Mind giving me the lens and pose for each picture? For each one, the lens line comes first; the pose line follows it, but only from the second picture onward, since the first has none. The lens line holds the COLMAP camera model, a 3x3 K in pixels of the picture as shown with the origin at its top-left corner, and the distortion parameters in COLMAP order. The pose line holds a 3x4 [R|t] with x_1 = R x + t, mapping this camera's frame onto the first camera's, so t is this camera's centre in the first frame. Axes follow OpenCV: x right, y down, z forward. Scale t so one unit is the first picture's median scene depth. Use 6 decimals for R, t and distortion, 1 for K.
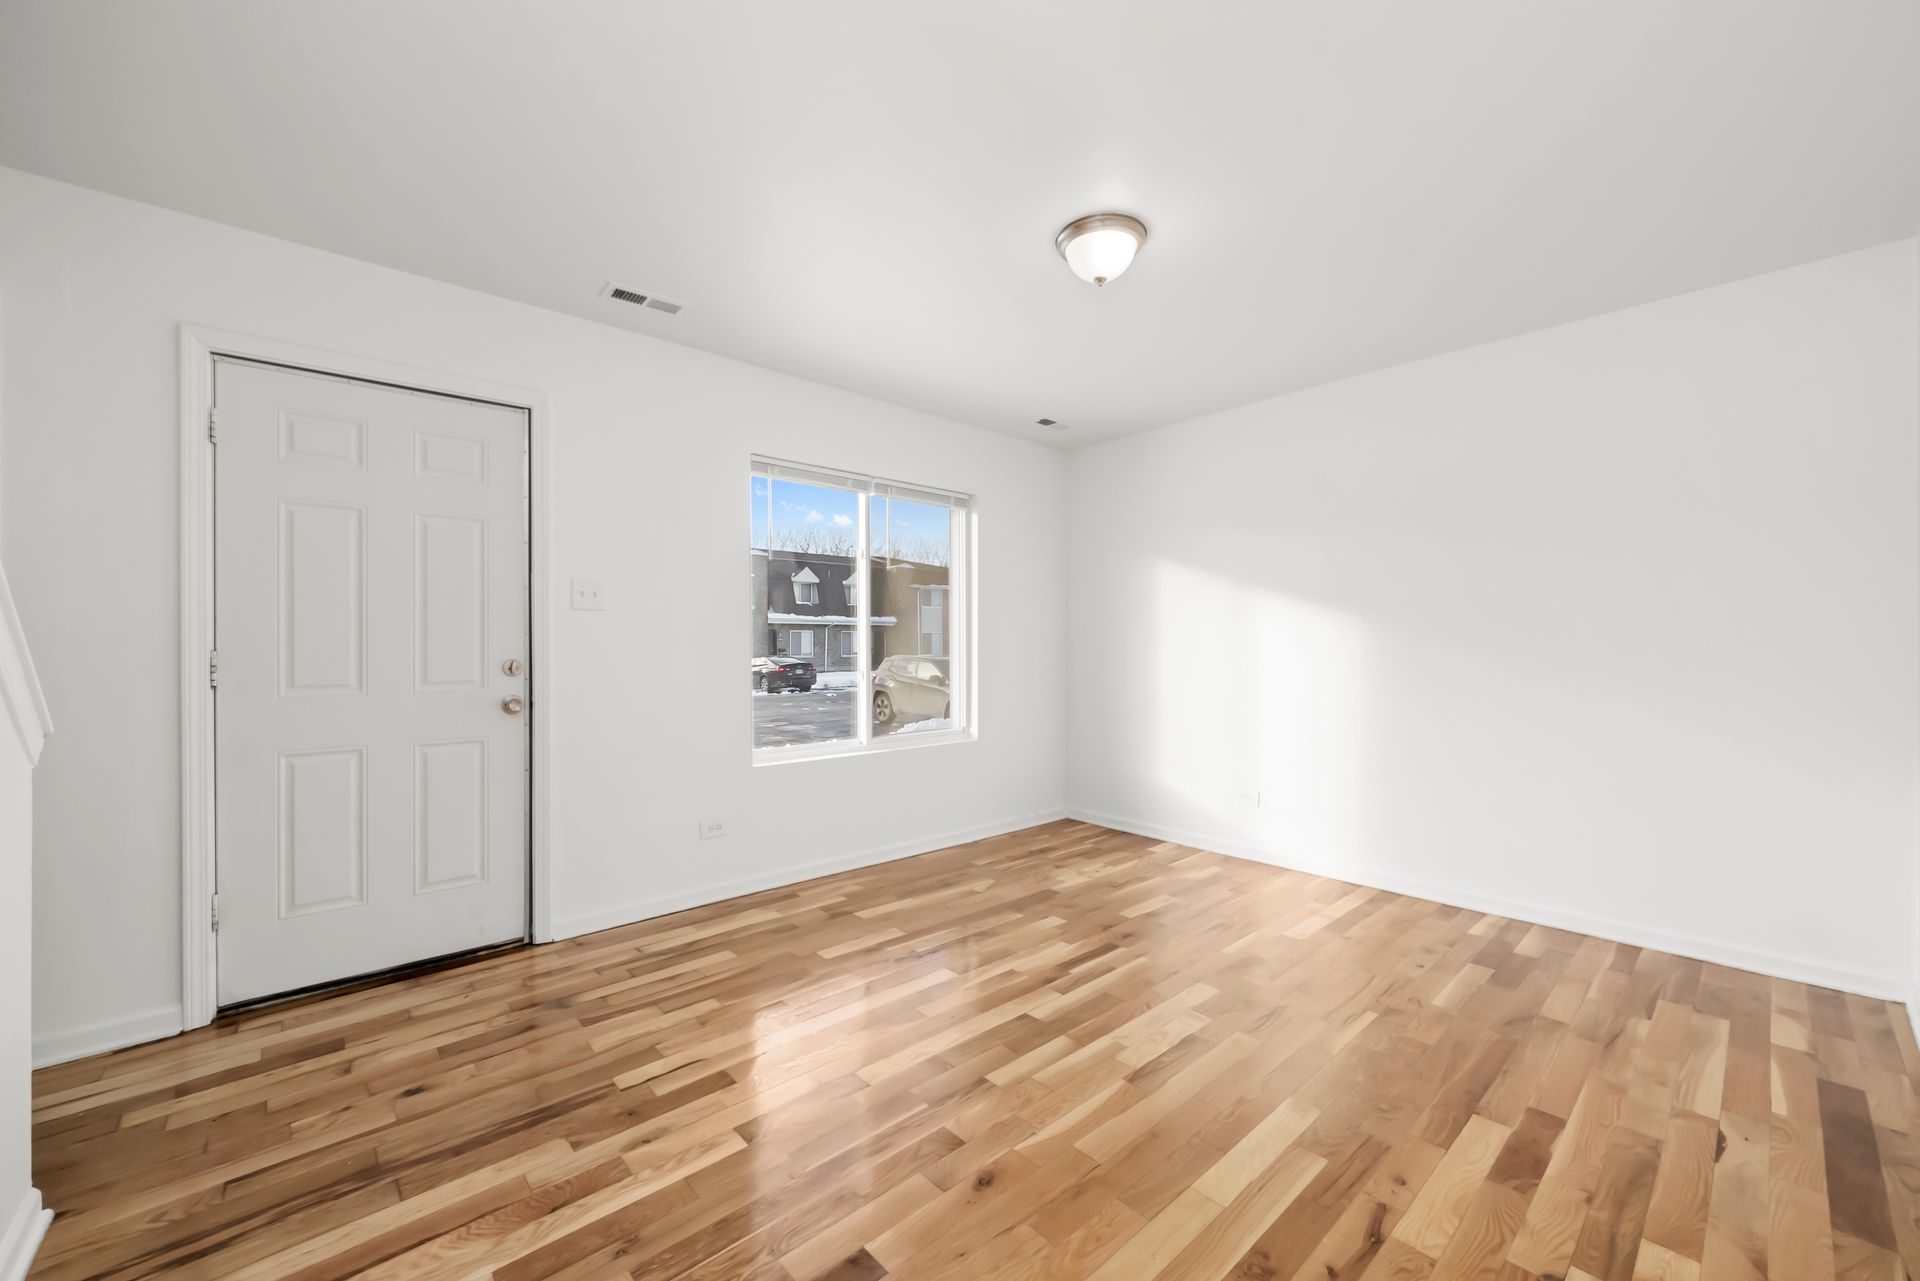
lens RADIAL K [[746.9, 0, 960.0], [0, 746.9, 640.5], [0, 0, 1]] dist [-0.001487, -0.000159]
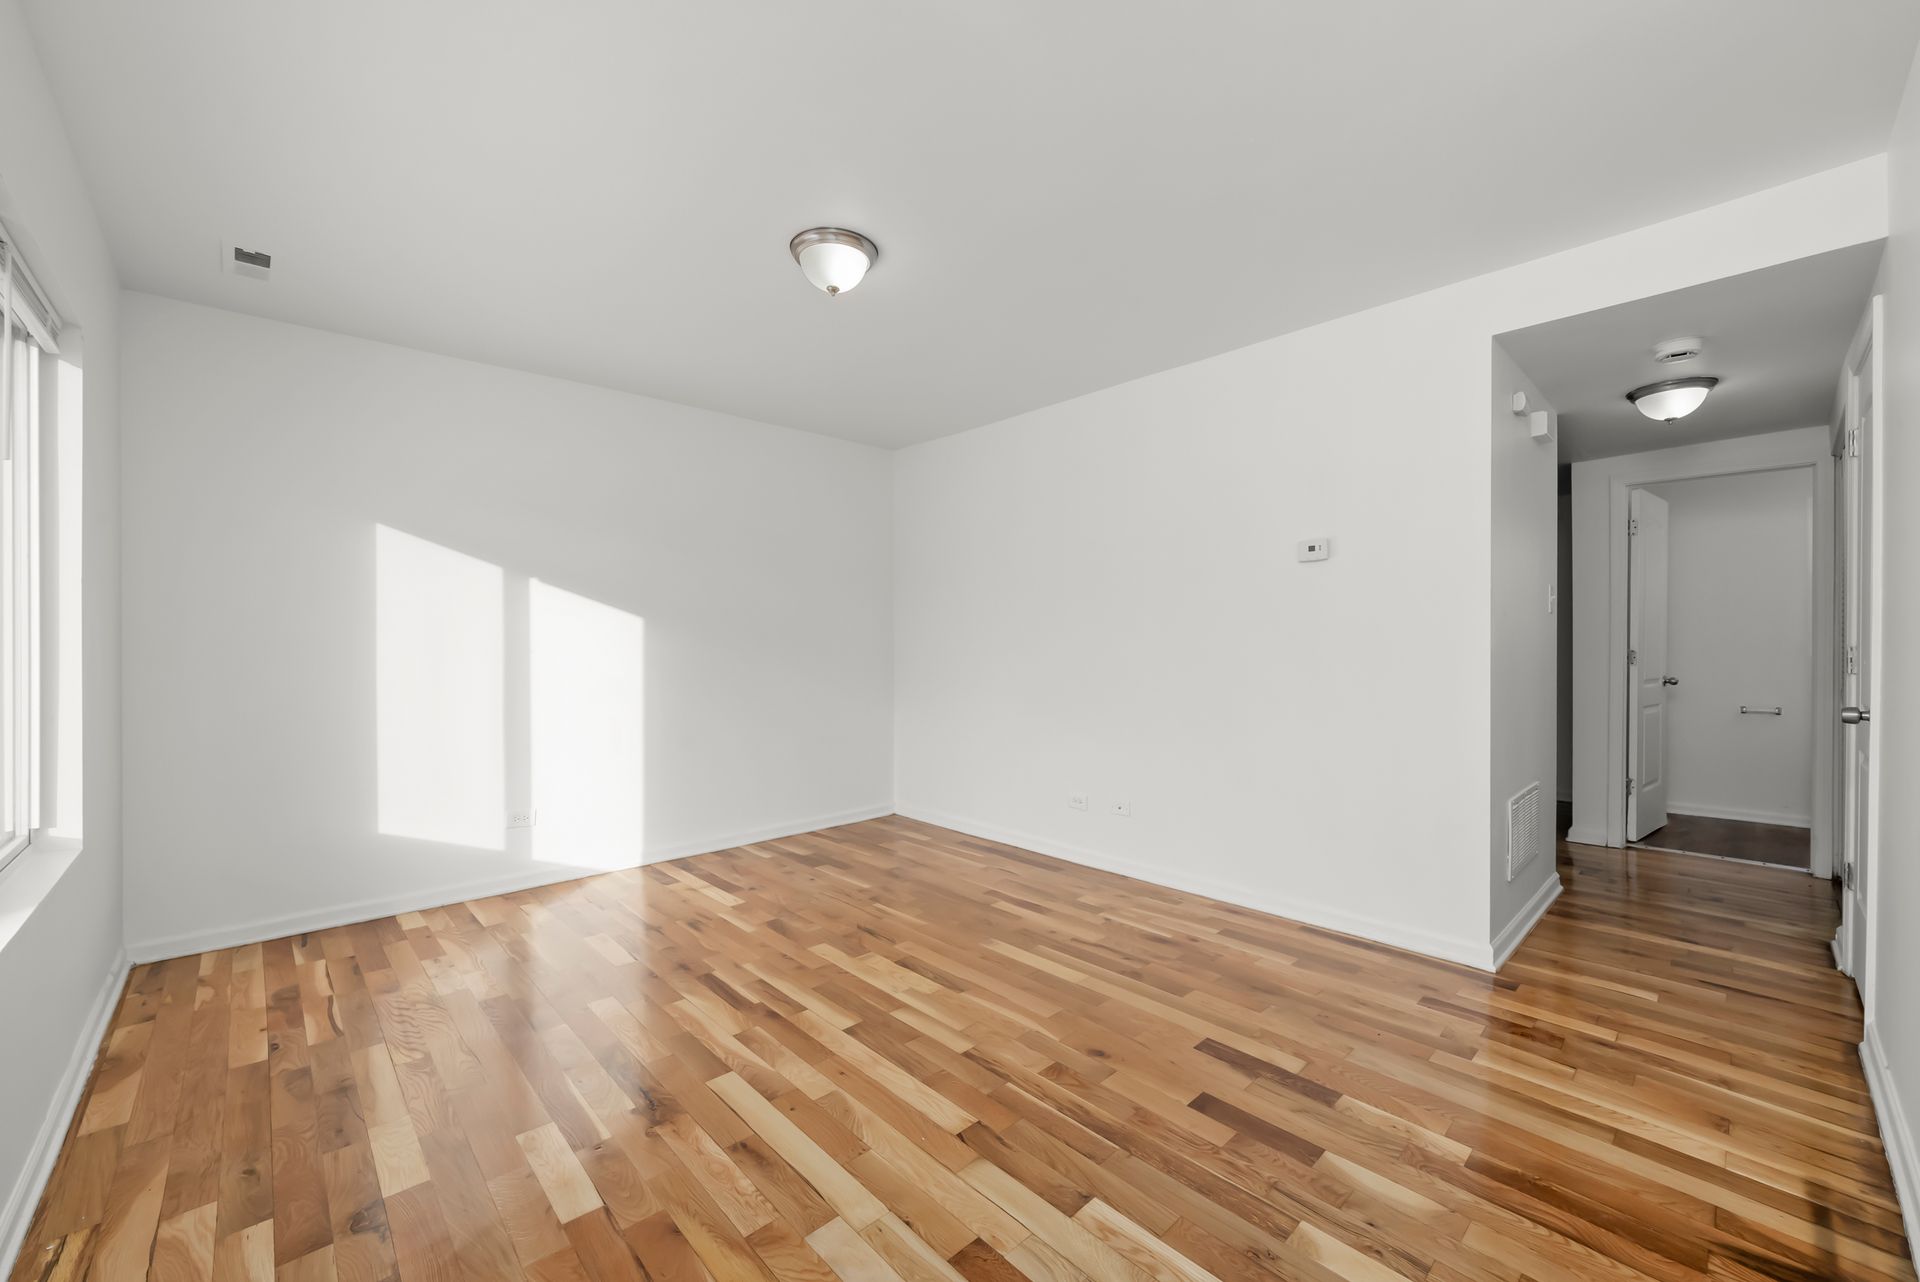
lens RADIAL K [[751.5, 0, 960.0], [0, 751.5, 641.0], [0, 0, 1]] dist [-0.000116, -0.000067]
pose [[-0.016902, 0.001973, 0.999855, -0.725357], [-0.001982, 0.999996, -0.002007, 0.002773], [-0.999855, -0.002016, -0.016898, 0.717681]]
